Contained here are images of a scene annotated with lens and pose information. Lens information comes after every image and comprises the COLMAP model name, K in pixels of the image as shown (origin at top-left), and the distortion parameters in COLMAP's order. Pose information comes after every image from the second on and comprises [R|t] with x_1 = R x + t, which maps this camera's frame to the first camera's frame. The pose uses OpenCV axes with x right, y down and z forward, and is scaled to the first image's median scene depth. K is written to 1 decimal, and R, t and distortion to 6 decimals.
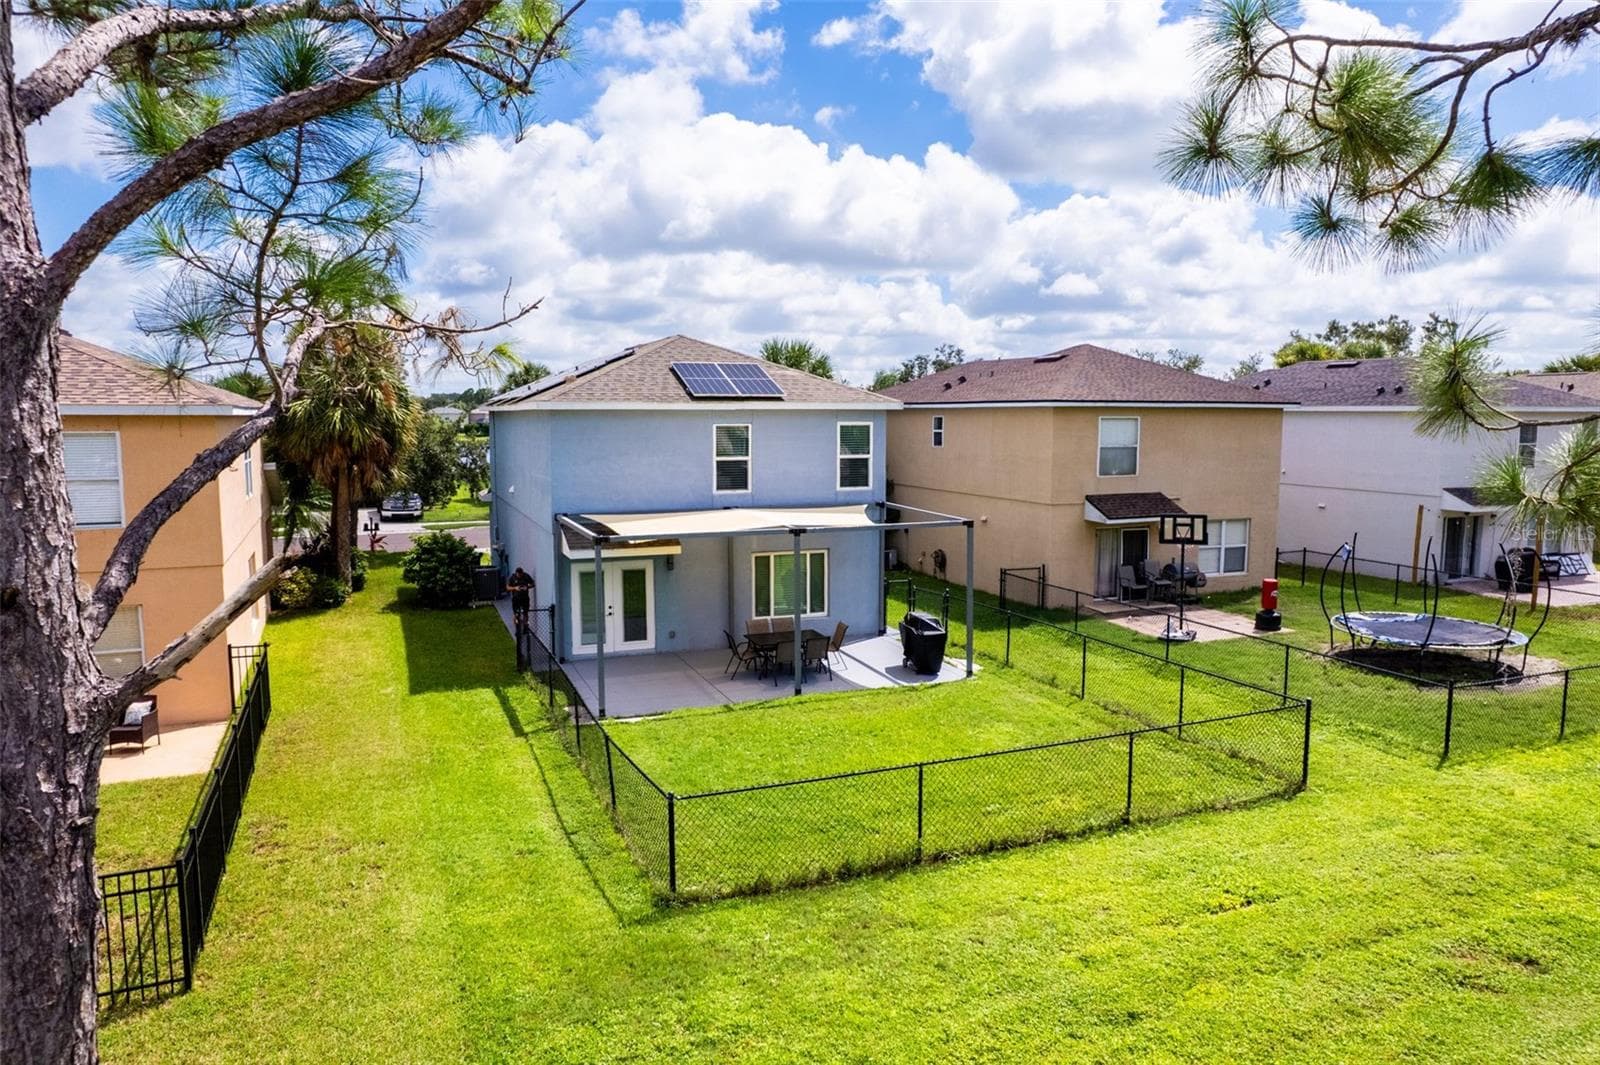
lens RADIAL K [[1135.8, 0, 800.0], [0, 1135.8, 532.5], [0, 0, 1]] dist [-0.048694, -0.000119]
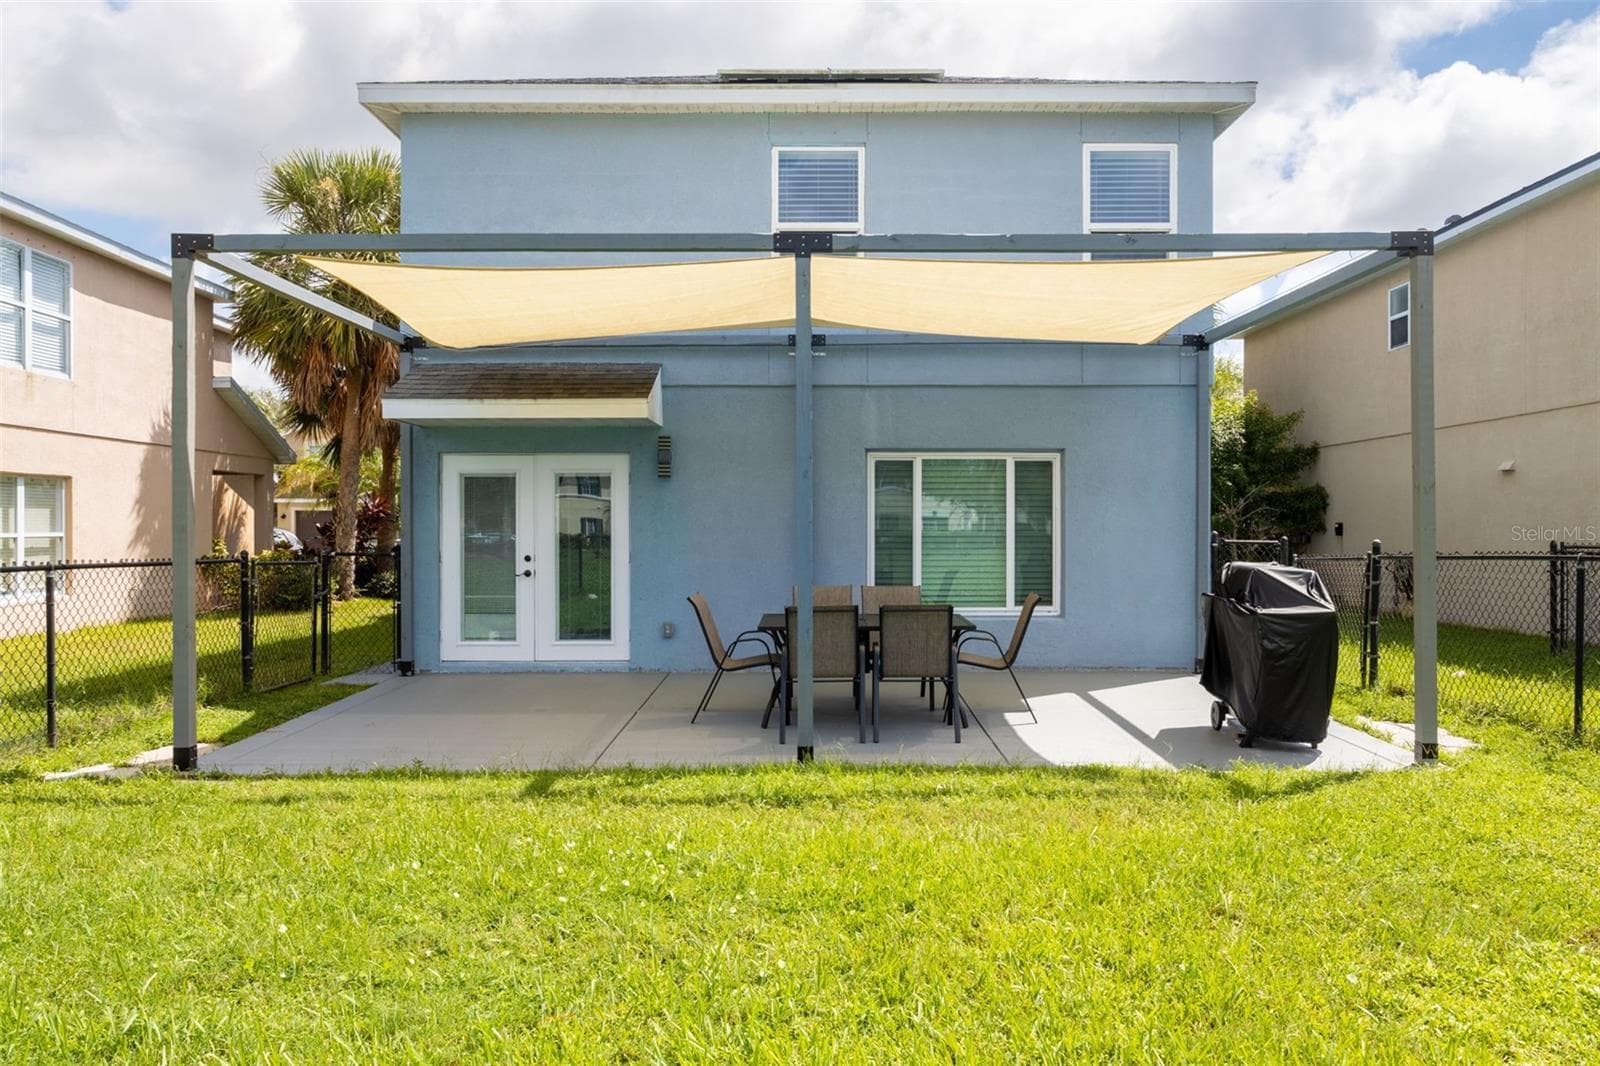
lens RADIAL K [[1189.6, 0, 821.2], [0, 1189.6, 531.4], [0, 0, 1]] dist [0.012035, 0.005994]
pose [[0.928941, -0.001156, -0.370225, 0.111586], [-0.042979, 0.992897, -0.110940, 0.102062], [0.367724, 0.118969, 0.922294, 0.610435]]
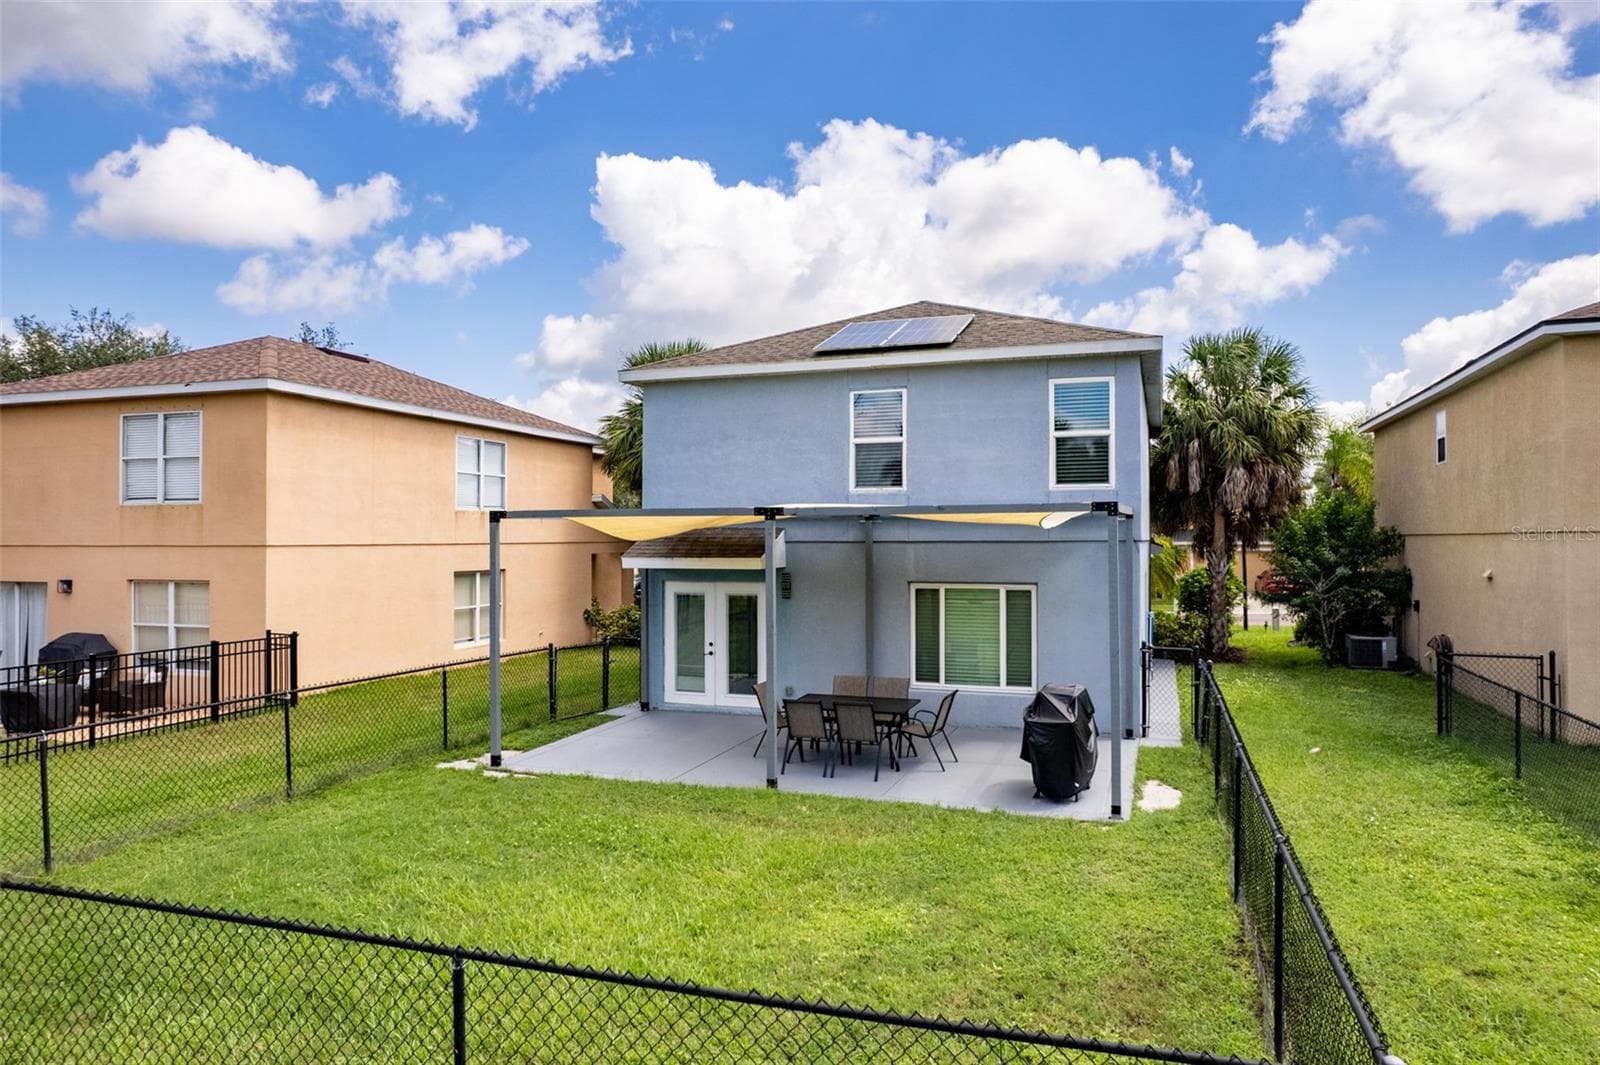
lens RADIAL K [[1022.7, 0, 790.7], [0, 1022.7, 555.9], [0, 0, 1]] dist [0.013225, 0.000612]
pose [[0.748524, 0.003762, -0.663097, 0.315167], [-0.075468, 0.993970, -0.079552, 0.057702], [0.658799, 0.109590, 0.744294, 0.528670]]
